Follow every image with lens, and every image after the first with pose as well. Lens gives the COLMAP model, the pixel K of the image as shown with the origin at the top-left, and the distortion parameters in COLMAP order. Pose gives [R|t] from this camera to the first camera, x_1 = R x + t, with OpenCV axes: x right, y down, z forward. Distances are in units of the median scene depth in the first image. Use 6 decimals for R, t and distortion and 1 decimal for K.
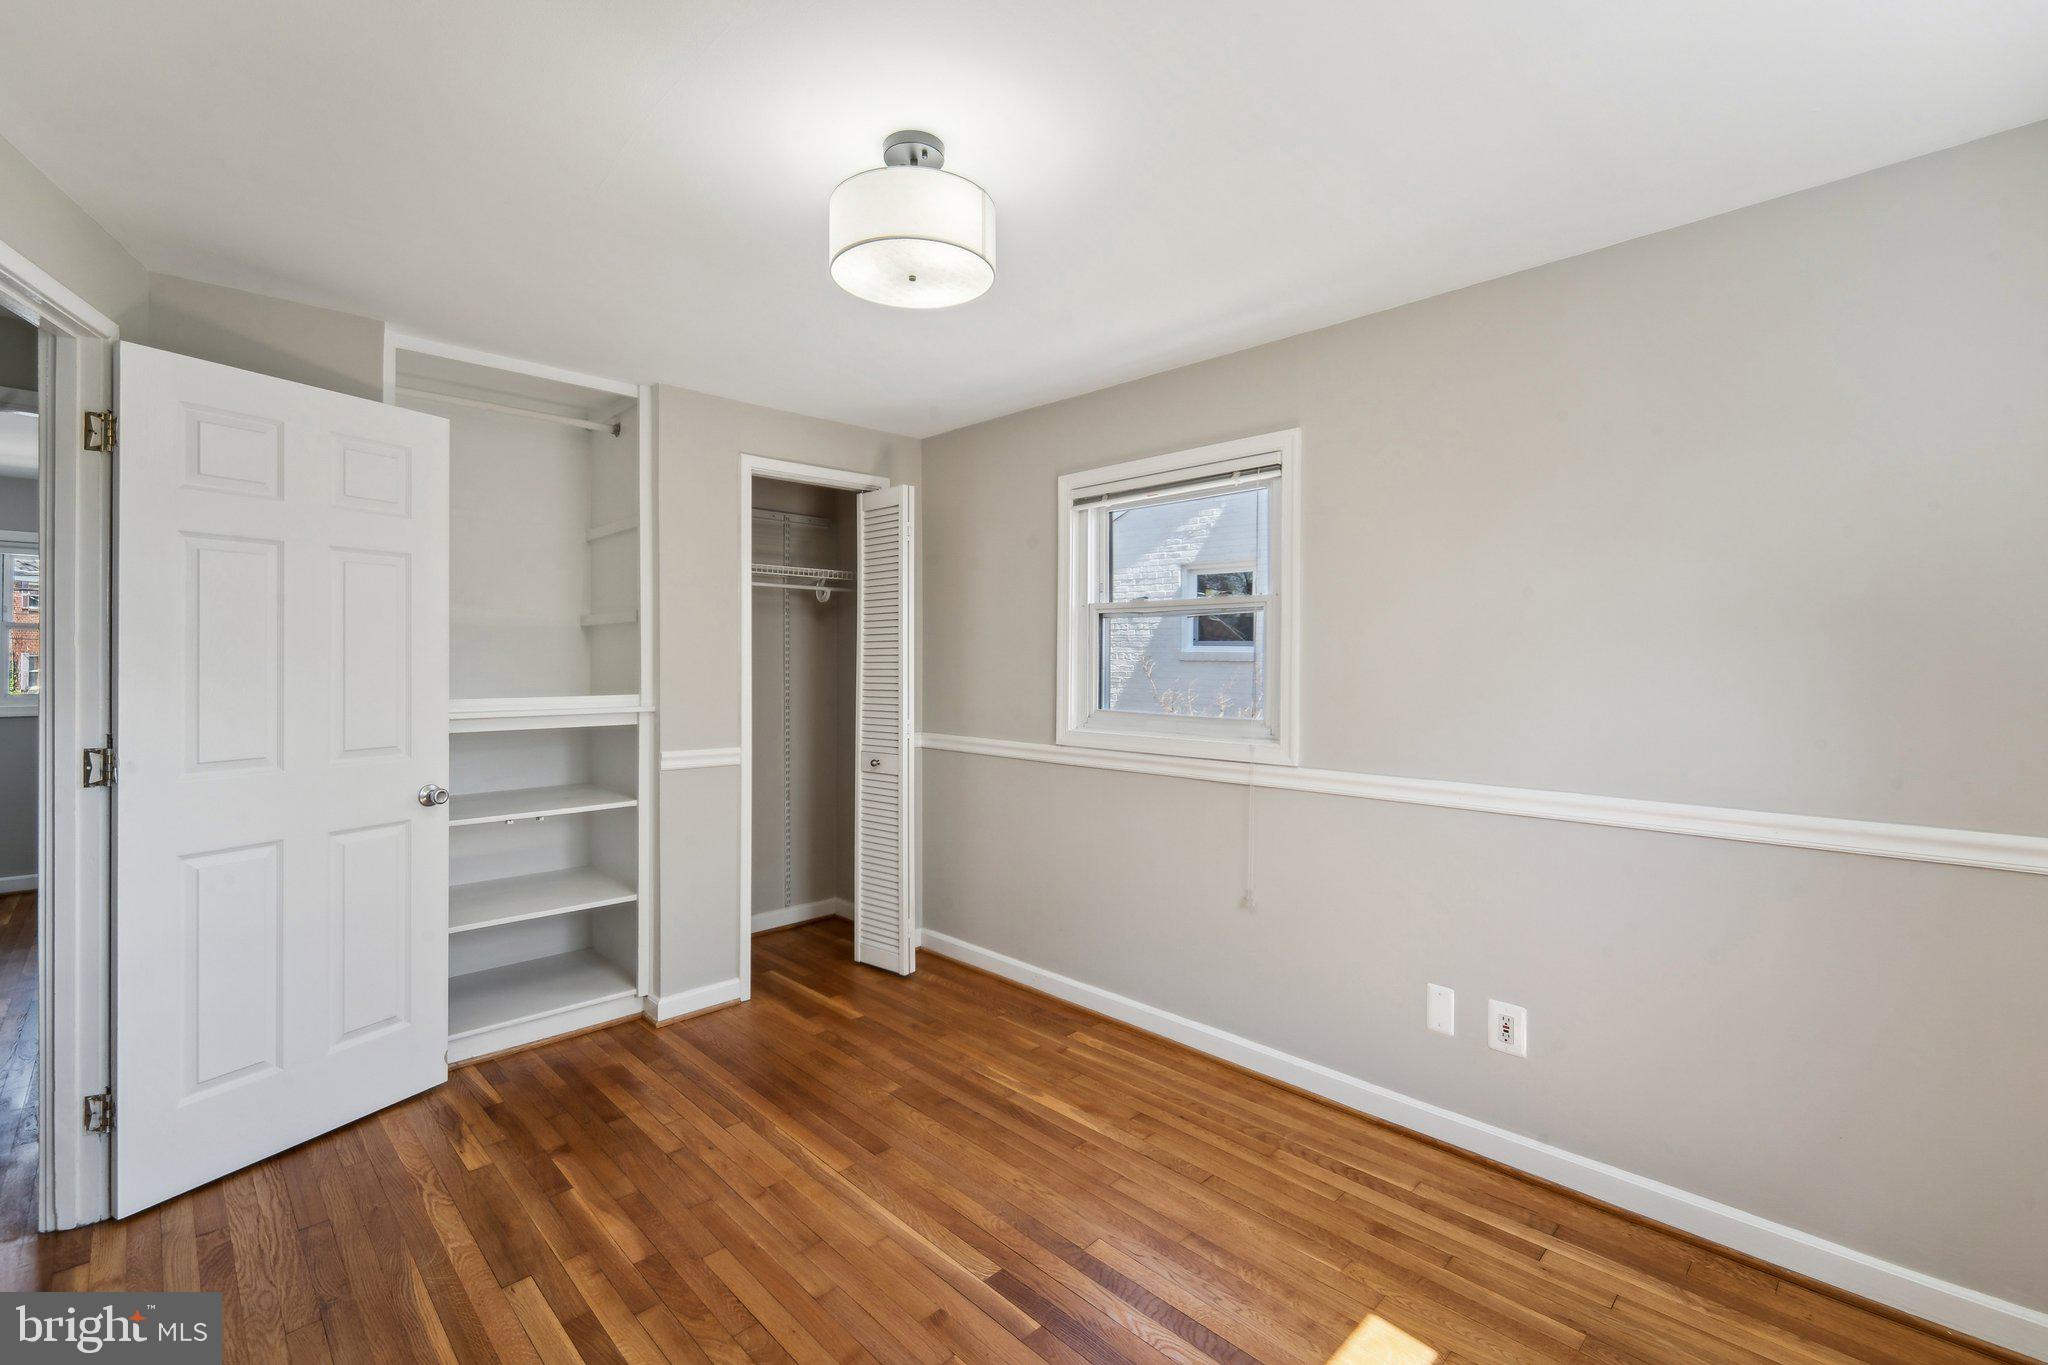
lens RADIAL K [[884.7, 0, 977.6], [0, 884.7, 667.1], [0, 0, 1]] dist [0.001097, -0.001828]
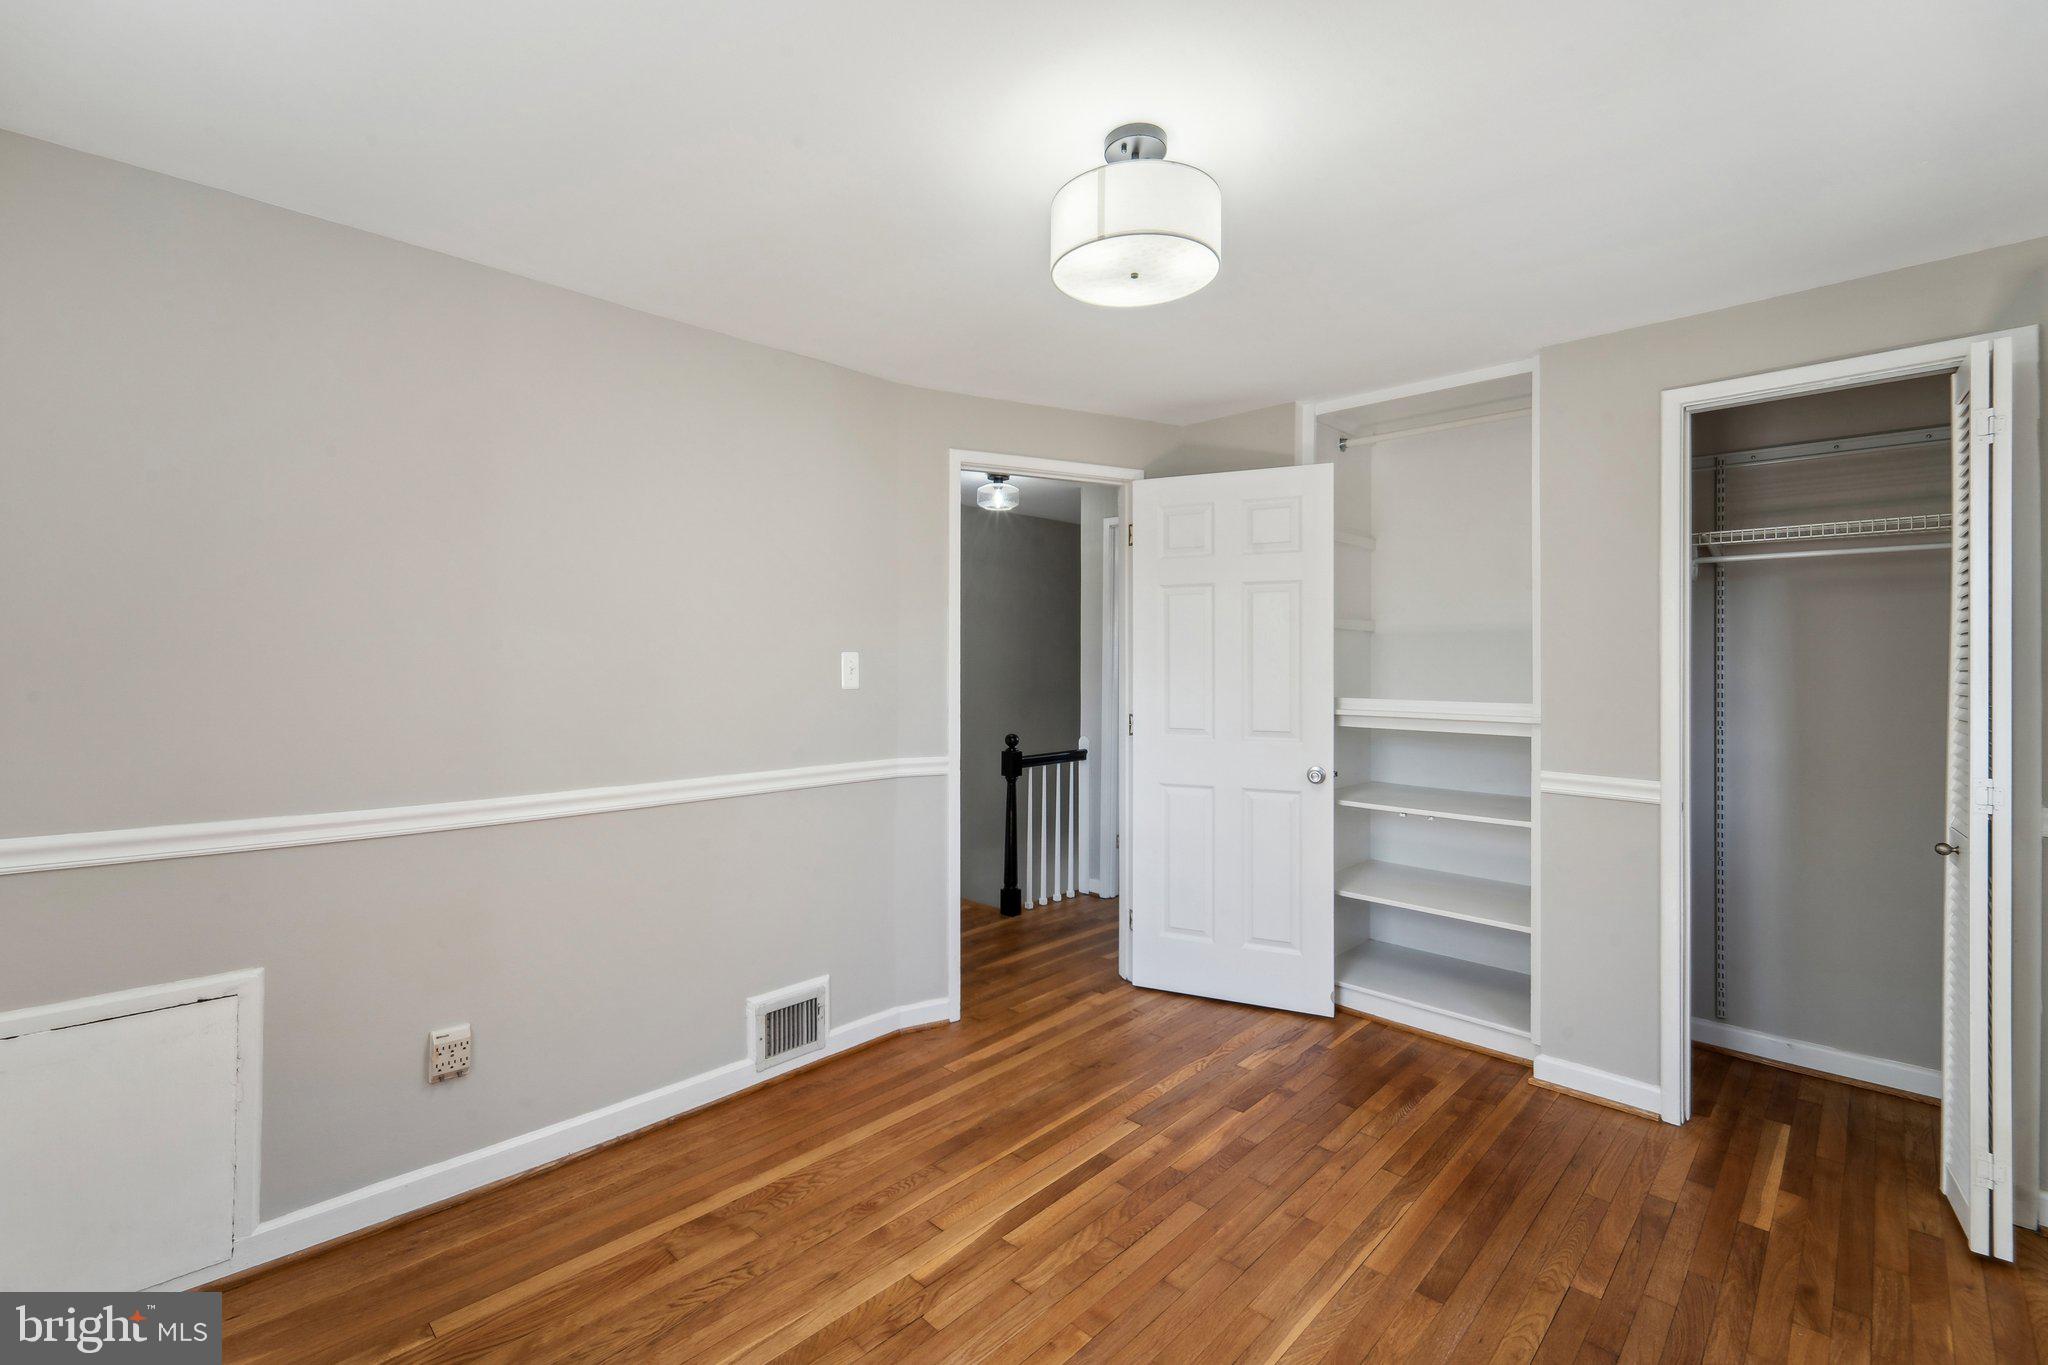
lens RADIAL K [[884.7, 0, 1029.6], [0, 884.7, 661.9], [0, 0, 1]] dist [0.001097, -0.001828]
pose [[0.045344, -0.001244, -0.998971, 0.624081], [-0.009515, 0.999953, -0.001677, -0.005897], [0.998926, 0.009581, 0.045330, 0.581469]]
